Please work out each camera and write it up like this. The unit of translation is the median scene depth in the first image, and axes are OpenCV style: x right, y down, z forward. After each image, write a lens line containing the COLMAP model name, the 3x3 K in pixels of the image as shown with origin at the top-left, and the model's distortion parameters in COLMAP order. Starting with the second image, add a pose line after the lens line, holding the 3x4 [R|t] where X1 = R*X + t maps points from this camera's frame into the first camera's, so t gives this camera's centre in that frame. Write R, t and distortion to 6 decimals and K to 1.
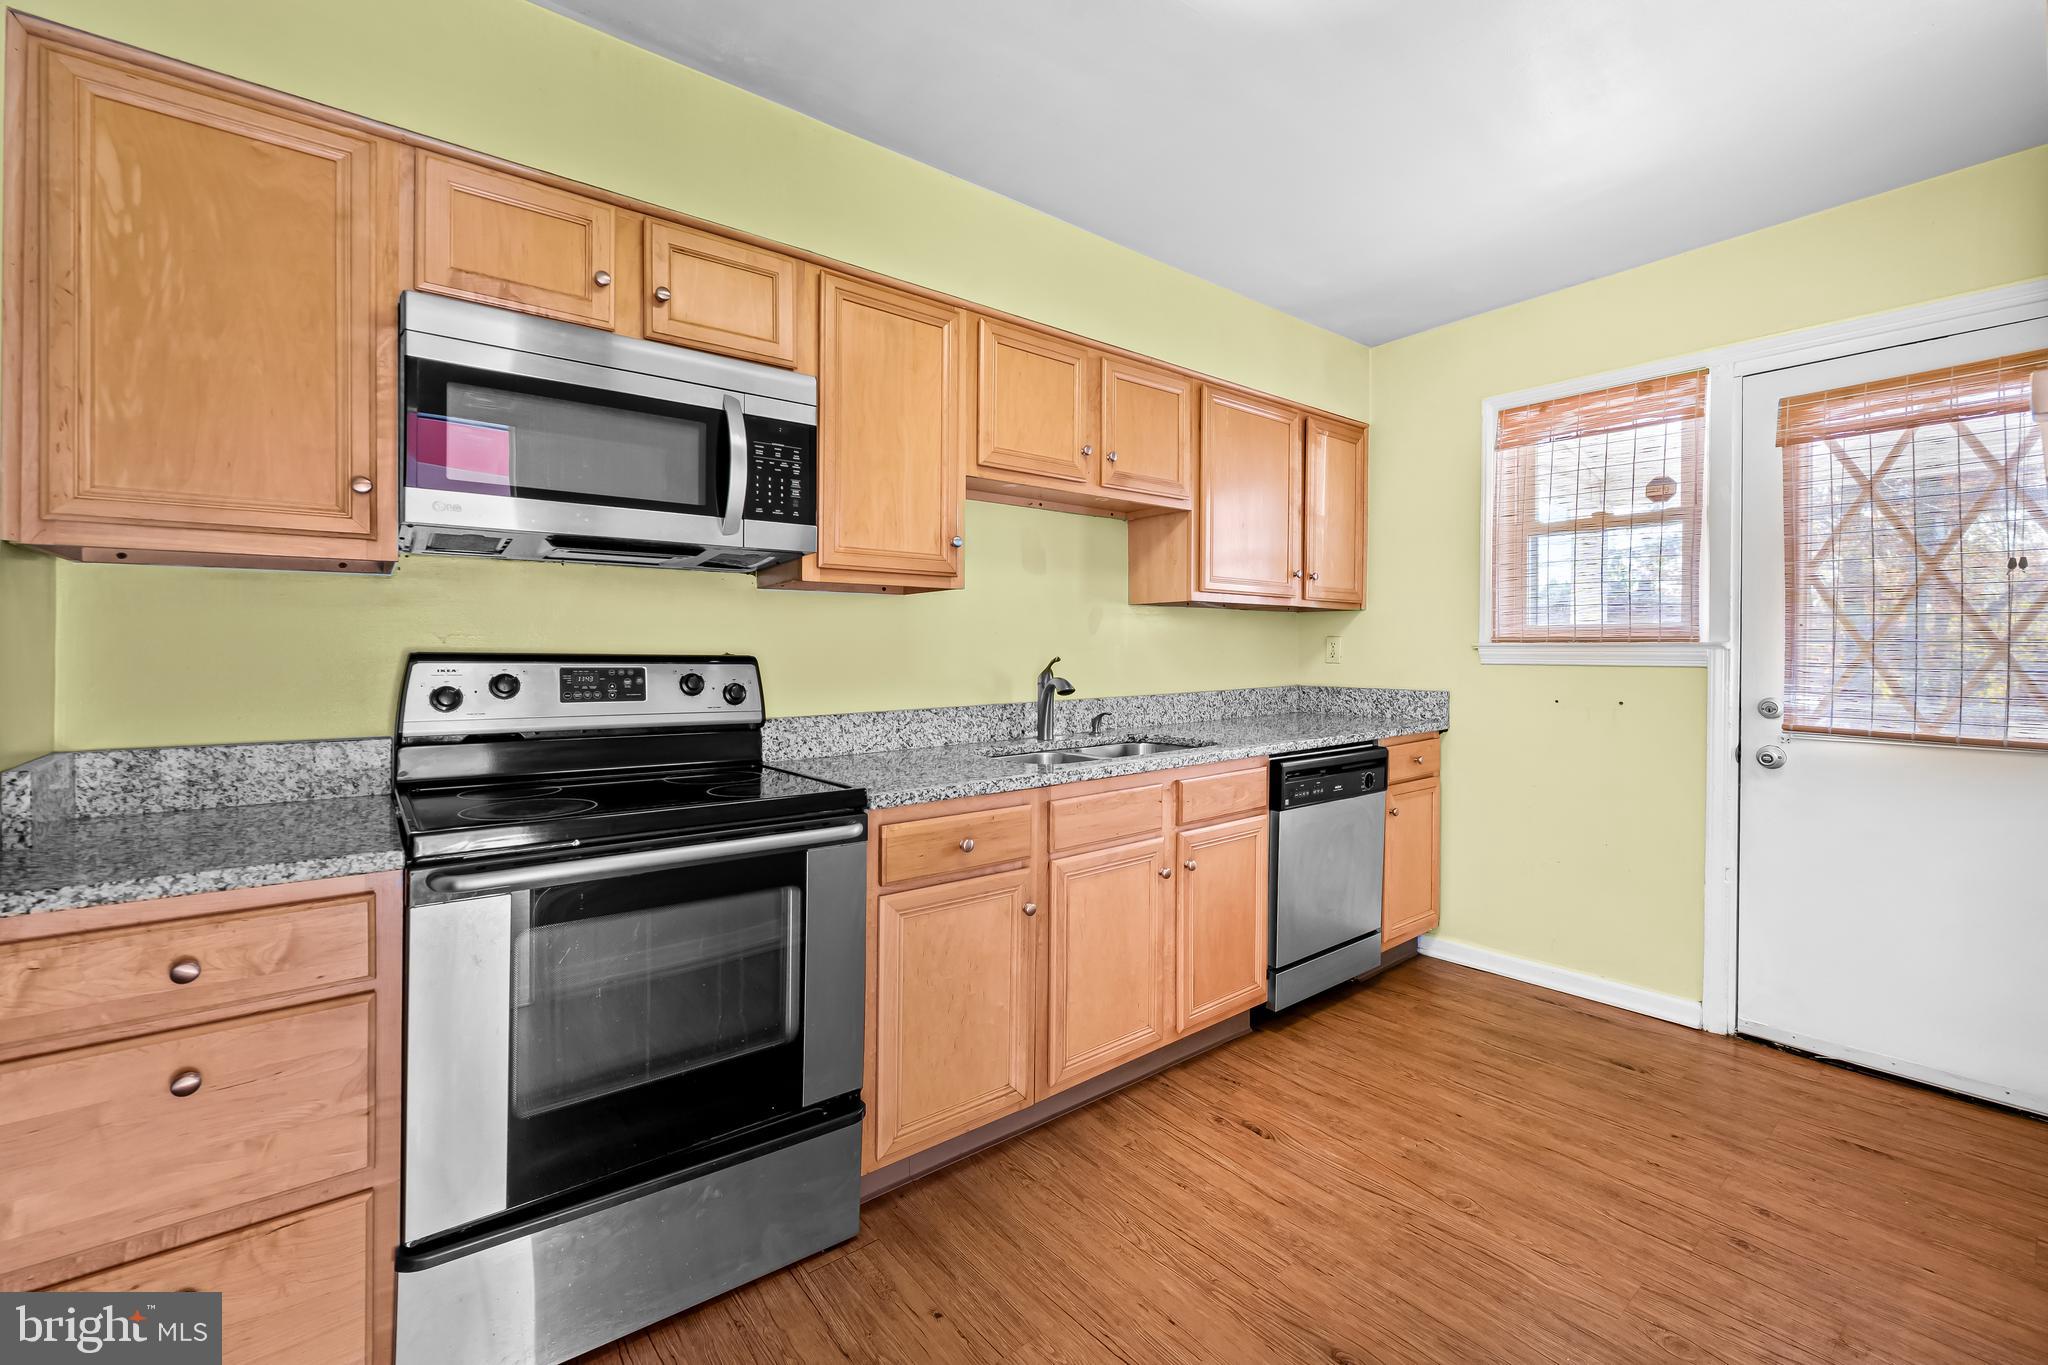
lens RADIAL K [[841.9, 0, 1028.3], [0, 841.9, 652.9], [0, 0, 1]] dist [-0.006729, 0.000924]
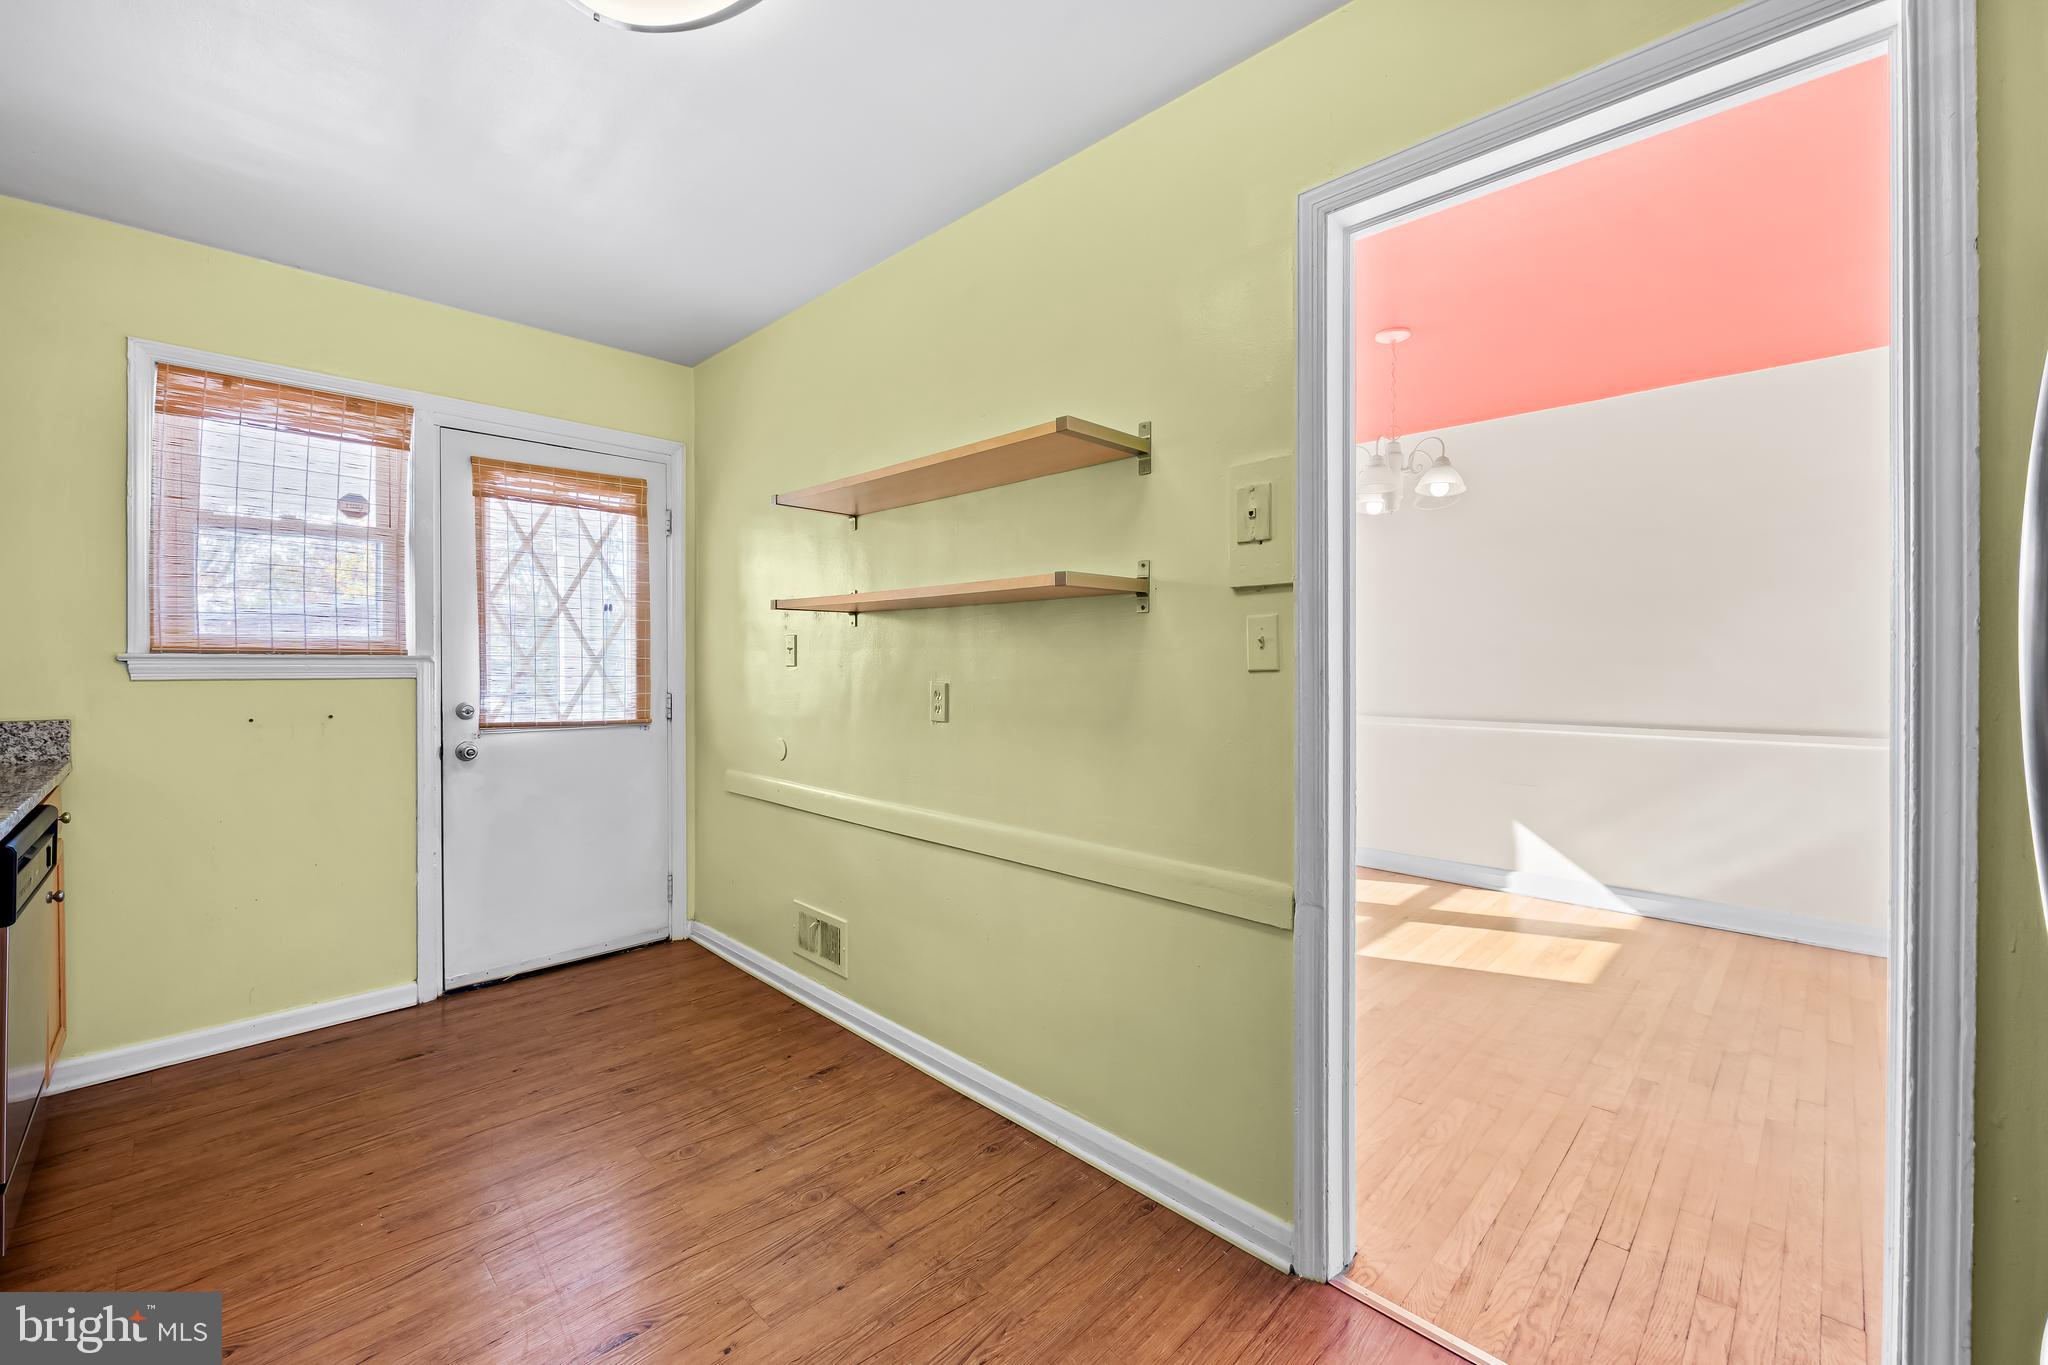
lens RADIAL K [[841.9, 0, 1018.0], [0, 841.9, 673.1], [0, 0, 1]] dist [-0.006729, 0.000924]
pose [[-0.121012, -0.011981, 0.992579, -0.402819], [0.002030, 0.999922, 0.012317, -0.001769], [-0.992649, 0.003505, -0.120979, 0.351971]]
